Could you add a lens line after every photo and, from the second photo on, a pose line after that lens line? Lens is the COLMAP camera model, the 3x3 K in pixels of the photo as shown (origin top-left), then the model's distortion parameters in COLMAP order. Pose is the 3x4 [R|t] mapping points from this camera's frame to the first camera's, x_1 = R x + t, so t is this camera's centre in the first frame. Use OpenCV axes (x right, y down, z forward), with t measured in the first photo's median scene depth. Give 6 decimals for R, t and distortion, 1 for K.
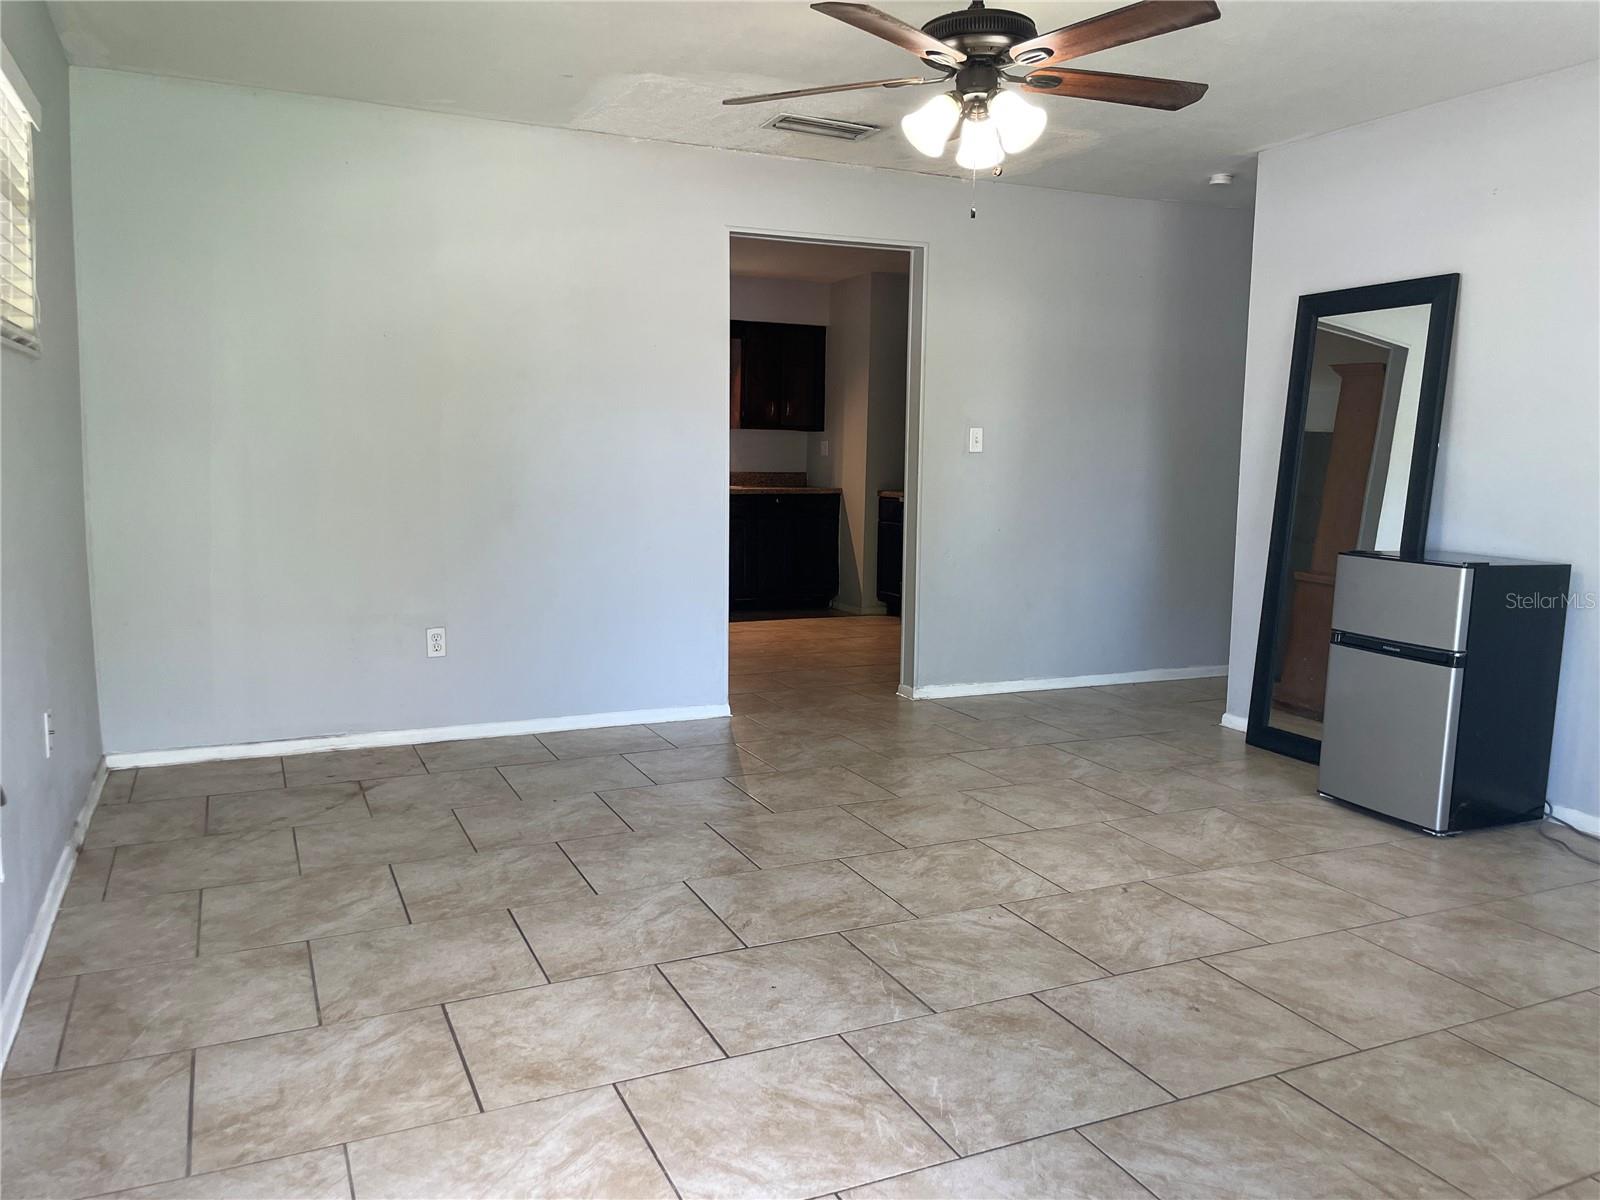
lens RADIAL K [[1226.5, 0, 806.9], [0, 1226.5, 599.2], [0, 0, 1]] dist [0.120691, -0.195777]
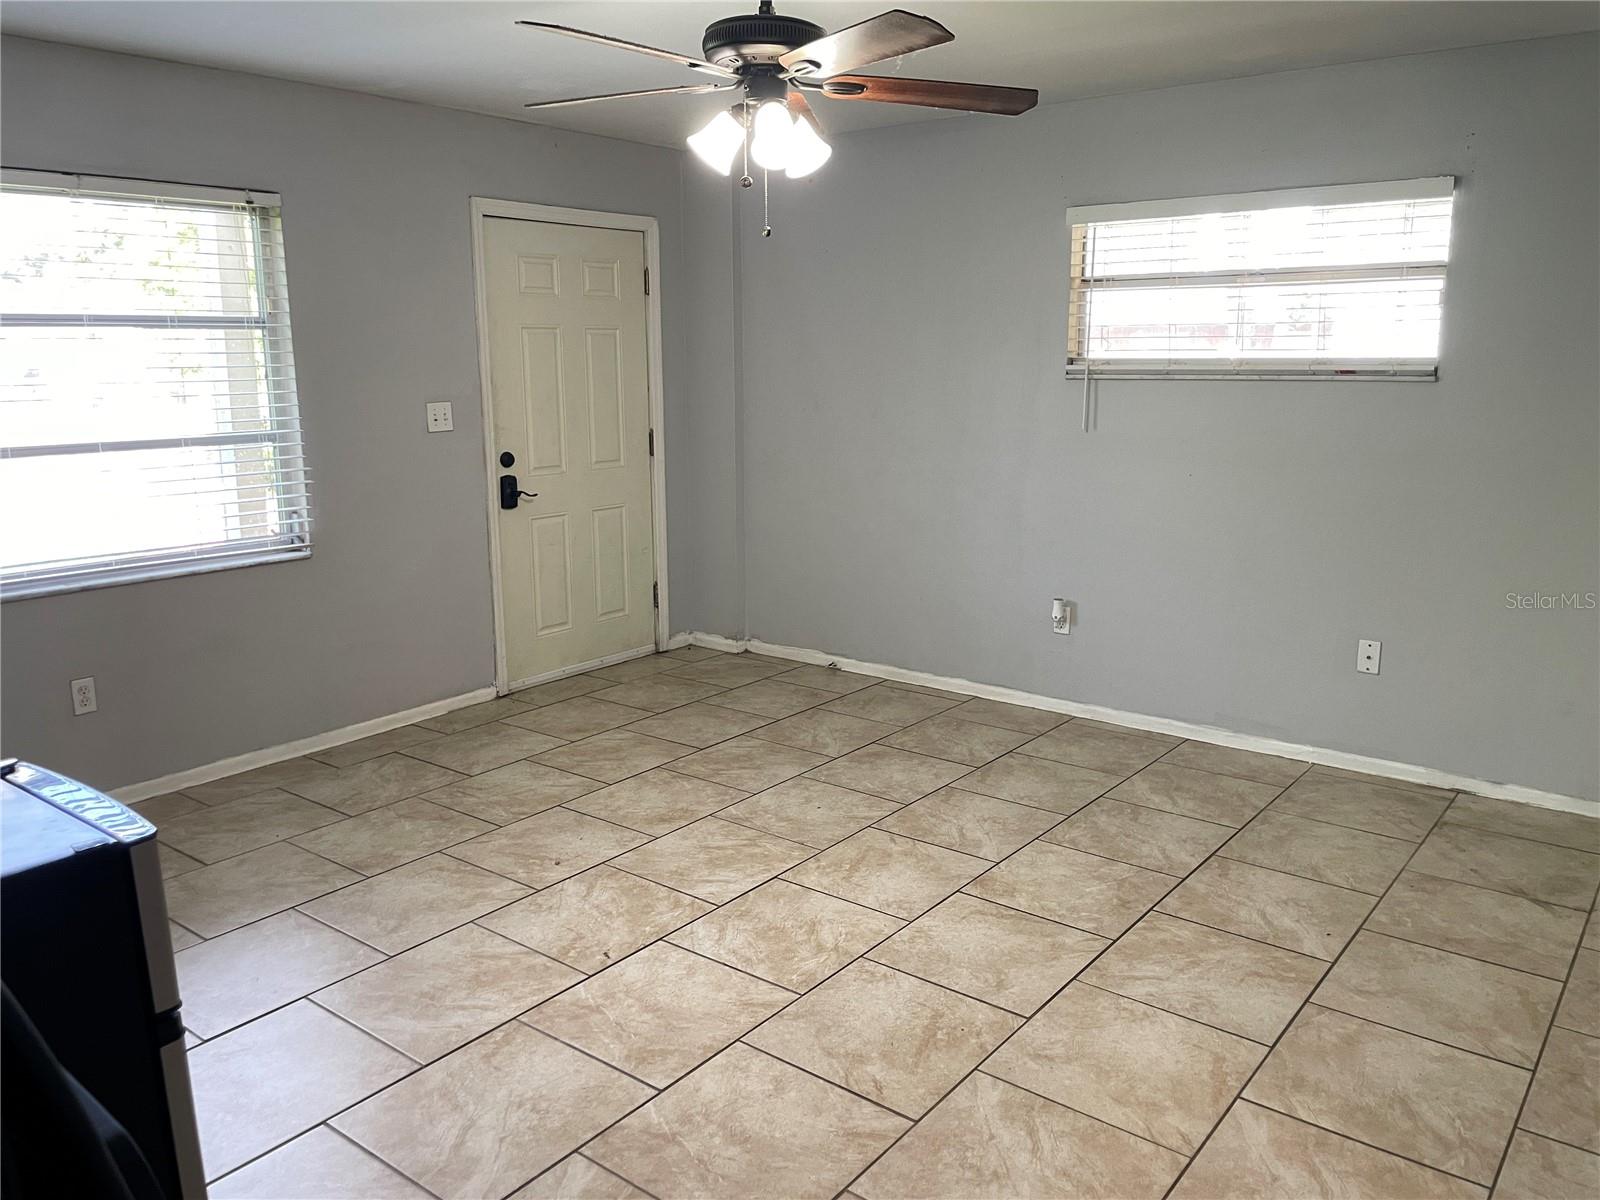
lens RADIAL K [[1226.5, 0, 806.9], [0, 1226.5, 599.2], [0, 0, 1]] dist [0.120691, -0.195777]
pose [[-0.891502, 0.081578, -0.445610, 0.537443], [-0.064227, 0.950956, 0.302586, -0.324125], [0.448440, 0.298377, -0.842540, 1.847916]]
